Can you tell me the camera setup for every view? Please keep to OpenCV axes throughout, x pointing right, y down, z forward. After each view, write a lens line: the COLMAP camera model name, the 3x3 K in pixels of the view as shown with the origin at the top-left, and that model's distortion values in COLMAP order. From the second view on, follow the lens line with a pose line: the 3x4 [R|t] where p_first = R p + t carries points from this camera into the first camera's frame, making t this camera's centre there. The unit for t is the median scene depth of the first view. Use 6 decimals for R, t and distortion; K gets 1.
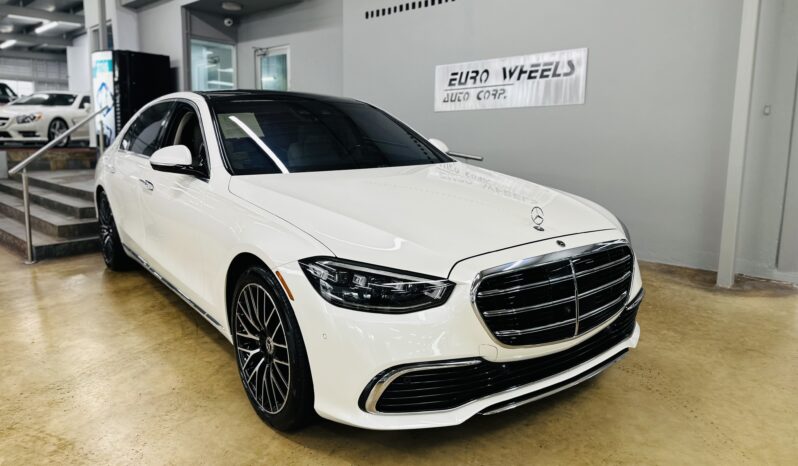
lens RADIAL K [[552.7, 0, 399.0], [0, 552.7, 233.0], [0, 0, 1]] dist [0.064785, -0.001737]
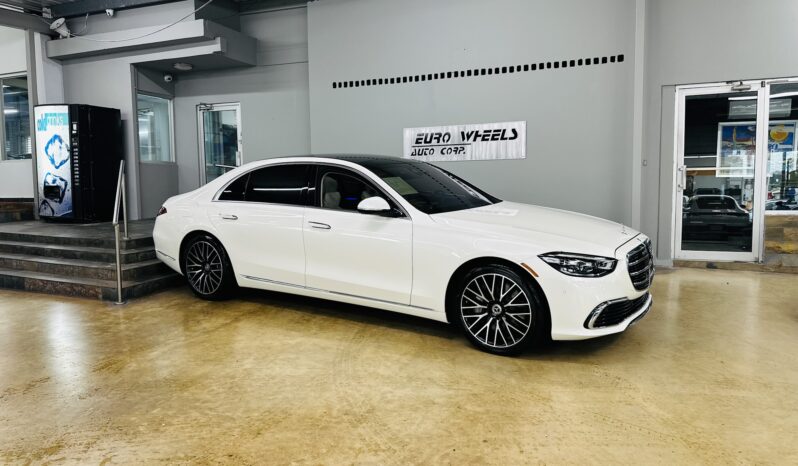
lens RADIAL K [[552.7, 0, 399.0], [0, 552.7, 233.0], [0, 0, 1]] dist [0.064785, -0.001737]
pose [[0.941975, -0.051323, 0.331735, -0.421047], [0.073745, 0.995740, -0.055351, 0.014643], [-0.327481, 0.076603, 0.941747, -0.211754]]
